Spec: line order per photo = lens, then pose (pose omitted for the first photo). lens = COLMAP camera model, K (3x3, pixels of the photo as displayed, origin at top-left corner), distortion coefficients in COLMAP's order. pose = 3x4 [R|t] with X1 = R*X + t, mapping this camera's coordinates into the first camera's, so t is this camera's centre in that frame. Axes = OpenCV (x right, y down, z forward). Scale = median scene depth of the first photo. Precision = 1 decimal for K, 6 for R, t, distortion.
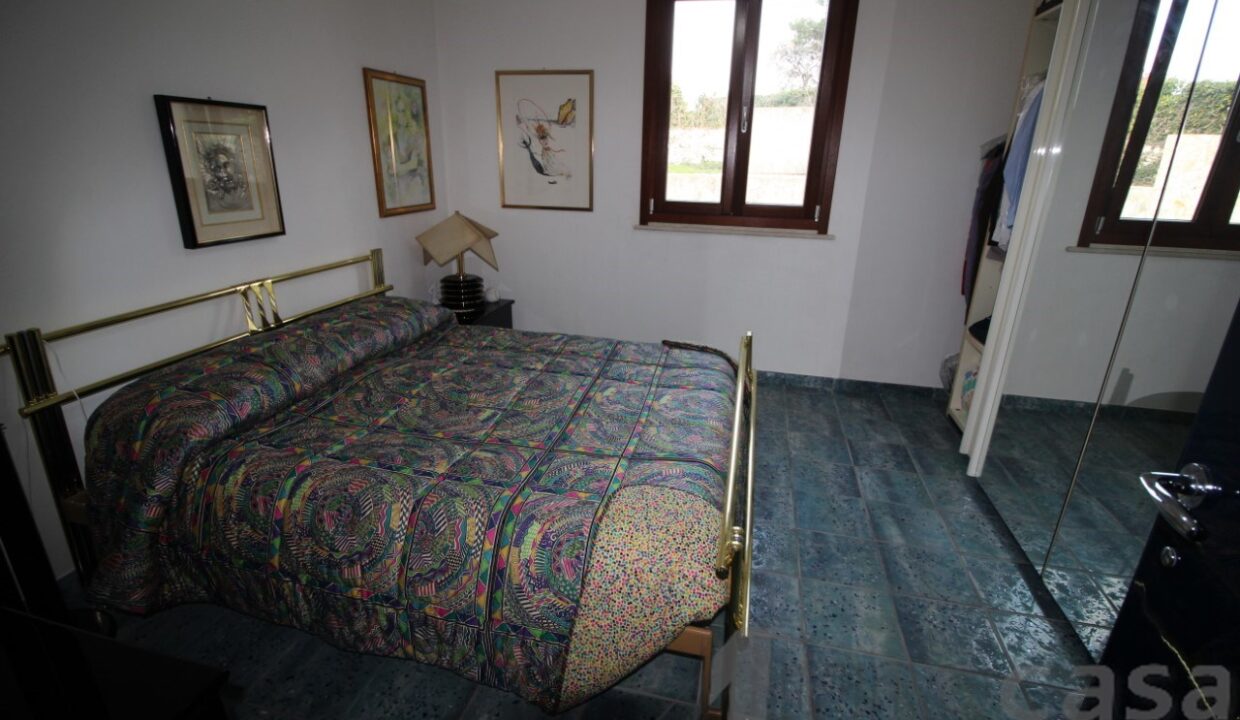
lens RADIAL K [[573.5, 0, 621.6], [0, 573.5, 356.9], [0, 0, 1]] dist [-0.000230, -0.012733]
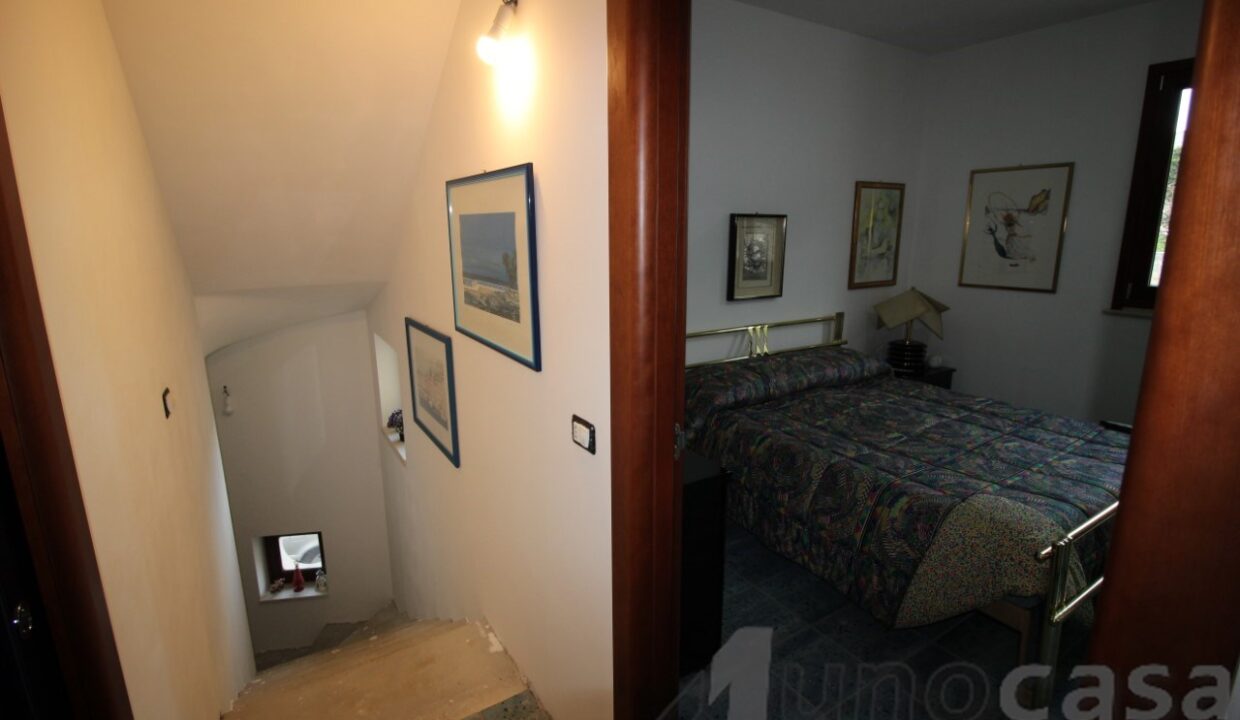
lens RADIAL K [[573.5, 0, 618.3], [0, 573.5, 356.3], [0, 0, 1]] dist [-0.000230, -0.012733]
pose [[0.709324, 0.124222, -0.693850, 0.194951], [-0.211339, 0.976543, -0.041218, 0.104102], [0.672455, 0.175874, 0.718939, -0.389440]]
